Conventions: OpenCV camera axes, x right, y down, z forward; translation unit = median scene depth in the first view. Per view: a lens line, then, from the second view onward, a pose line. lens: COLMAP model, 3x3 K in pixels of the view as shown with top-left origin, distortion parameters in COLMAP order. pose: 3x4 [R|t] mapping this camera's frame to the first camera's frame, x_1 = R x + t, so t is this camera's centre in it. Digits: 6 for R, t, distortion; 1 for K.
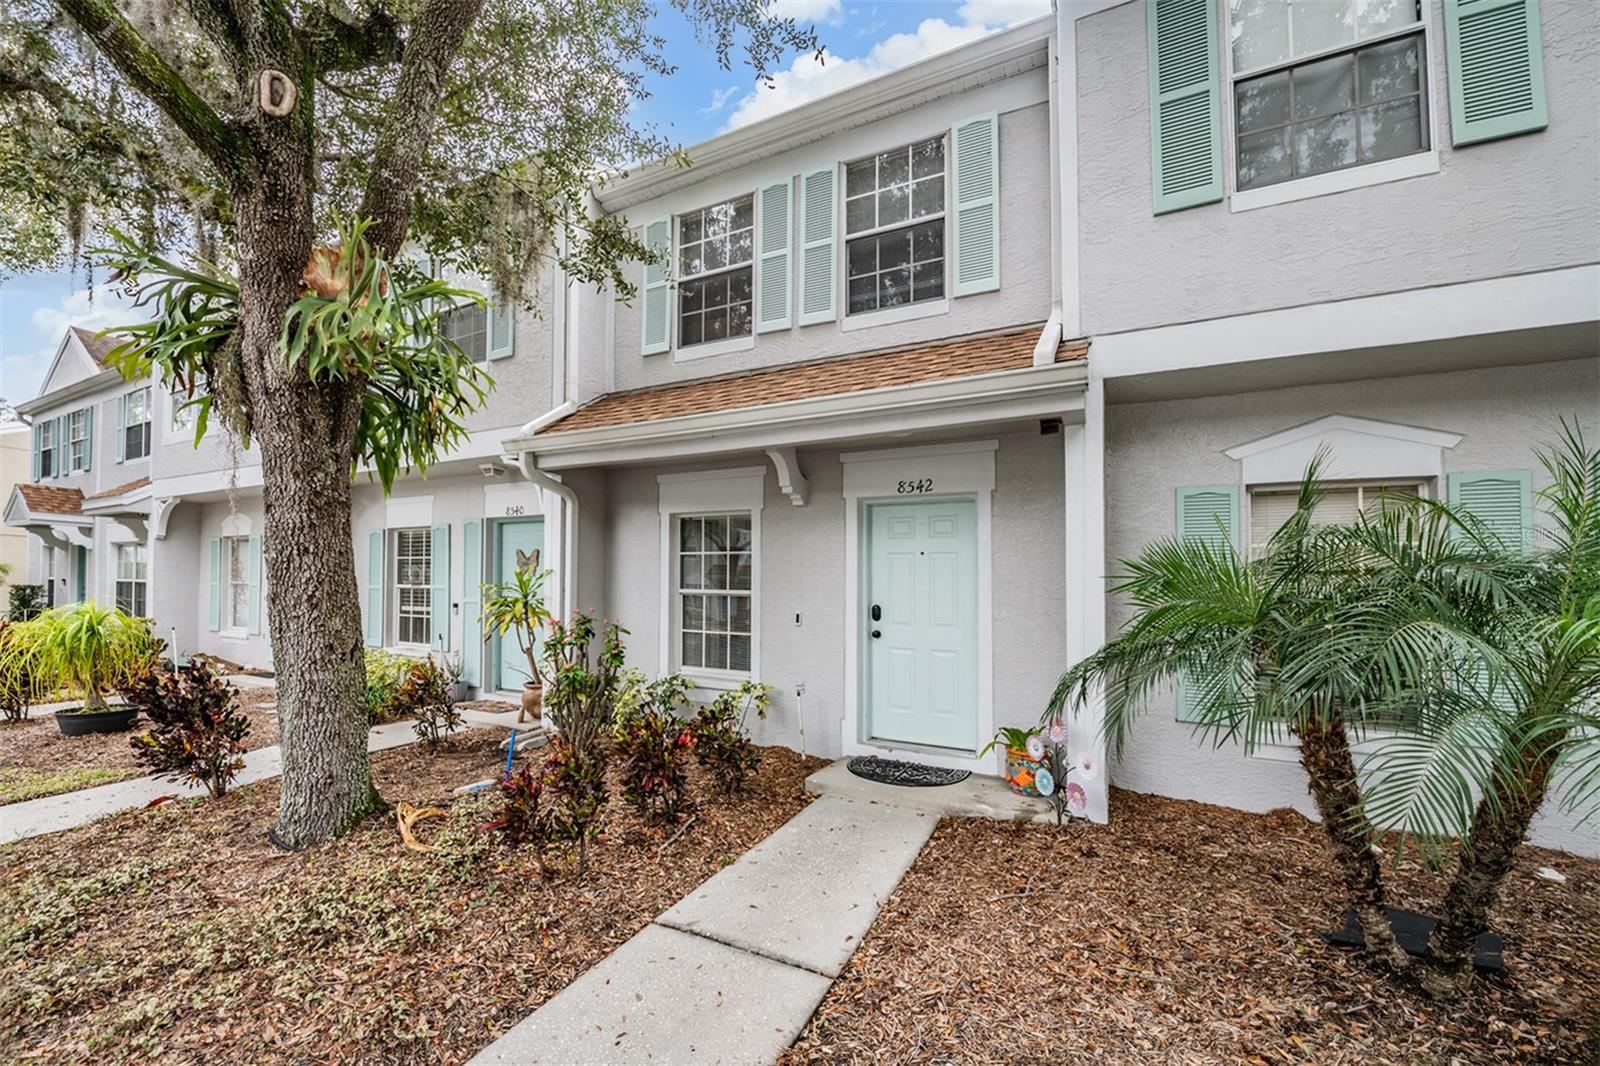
lens RADIAL K [[642.9, 0, 798.9], [0, 642.9, 506.9], [0, 0, 1]] dist [-0.001074, -0.000223]
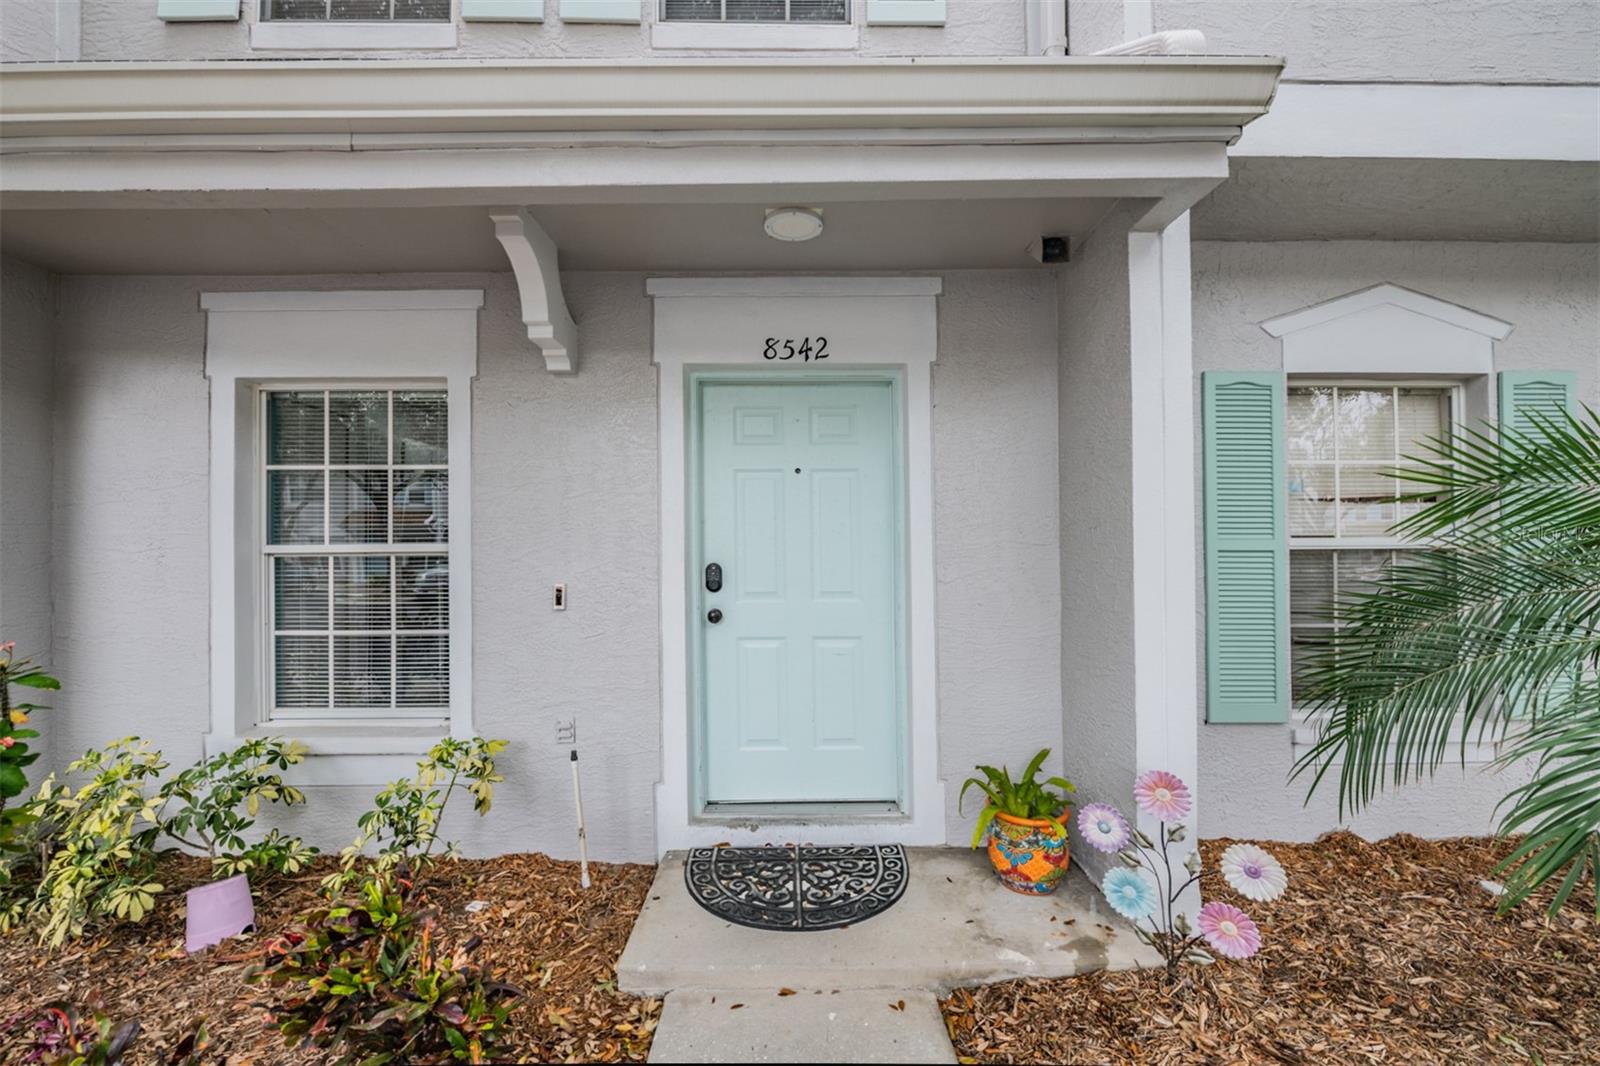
lens RADIAL K [[642.9, 0, 798.9], [0, 642.9, 506.9], [0, 0, 1]] dist [-0.001074, -0.000223]
pose [[0.885158, -0.002292, 0.465286, -0.072218], [-0.039270, 0.996052, 0.079614, 0.058332], [-0.463631, -0.088742, 0.881573, 0.493099]]
